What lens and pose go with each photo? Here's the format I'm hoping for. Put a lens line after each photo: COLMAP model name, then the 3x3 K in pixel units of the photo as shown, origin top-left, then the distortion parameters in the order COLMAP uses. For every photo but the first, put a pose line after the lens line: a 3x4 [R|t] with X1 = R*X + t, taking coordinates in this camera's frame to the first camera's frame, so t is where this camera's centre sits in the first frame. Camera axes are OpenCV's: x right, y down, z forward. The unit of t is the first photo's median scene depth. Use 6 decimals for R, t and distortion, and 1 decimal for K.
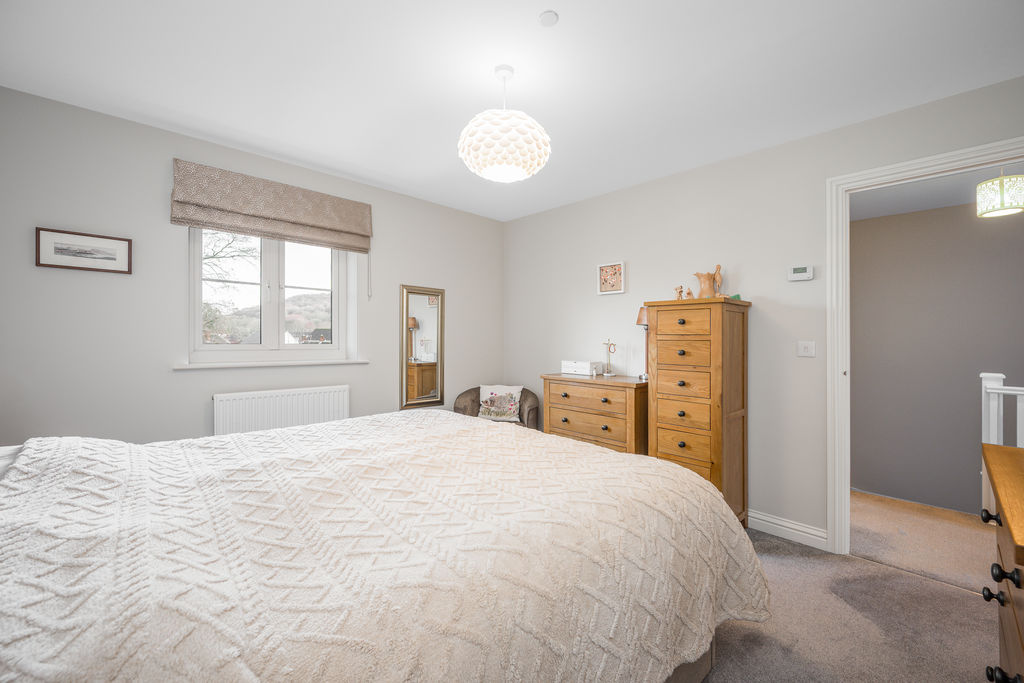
lens RADIAL K [[411.9, 0, 514.7], [0, 411.9, 343.0], [0, 0, 1]] dist [-0.000055, -0.000019]
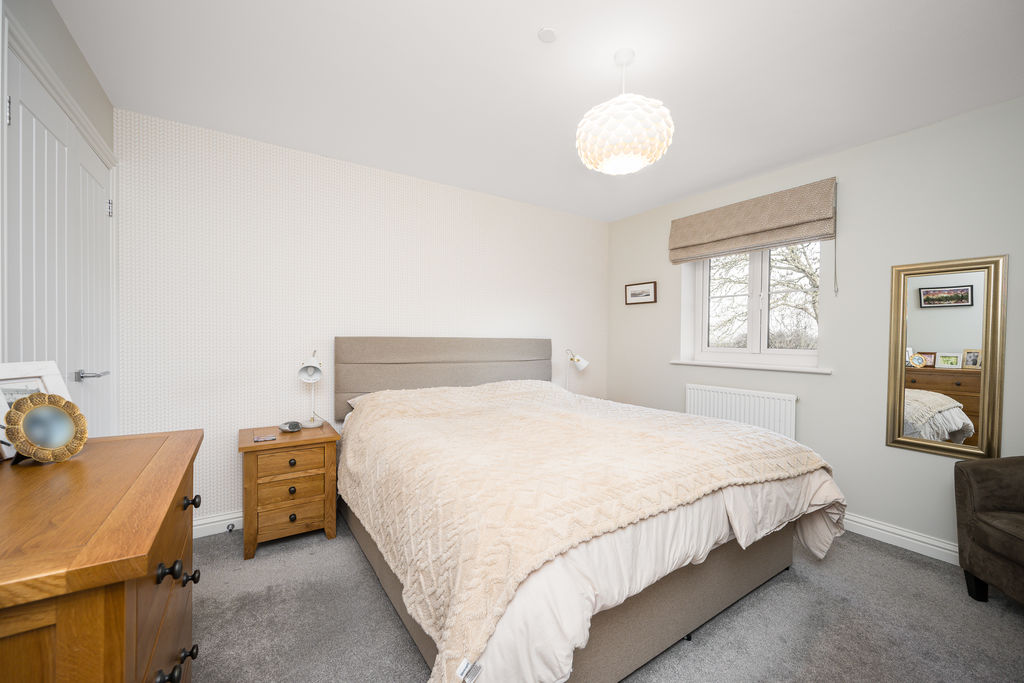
lens RADIAL K [[411.9, 0, 514.7], [0, 411.9, 343.0], [0, 0, 1]] dist [-0.000055, -0.000019]
pose [[-0.180168, 0.000242, -0.983636, 0.720891], [-0.025086, 0.999674, 0.004841, -0.001935], [0.983316, 0.025548, -0.180103, 0.708439]]
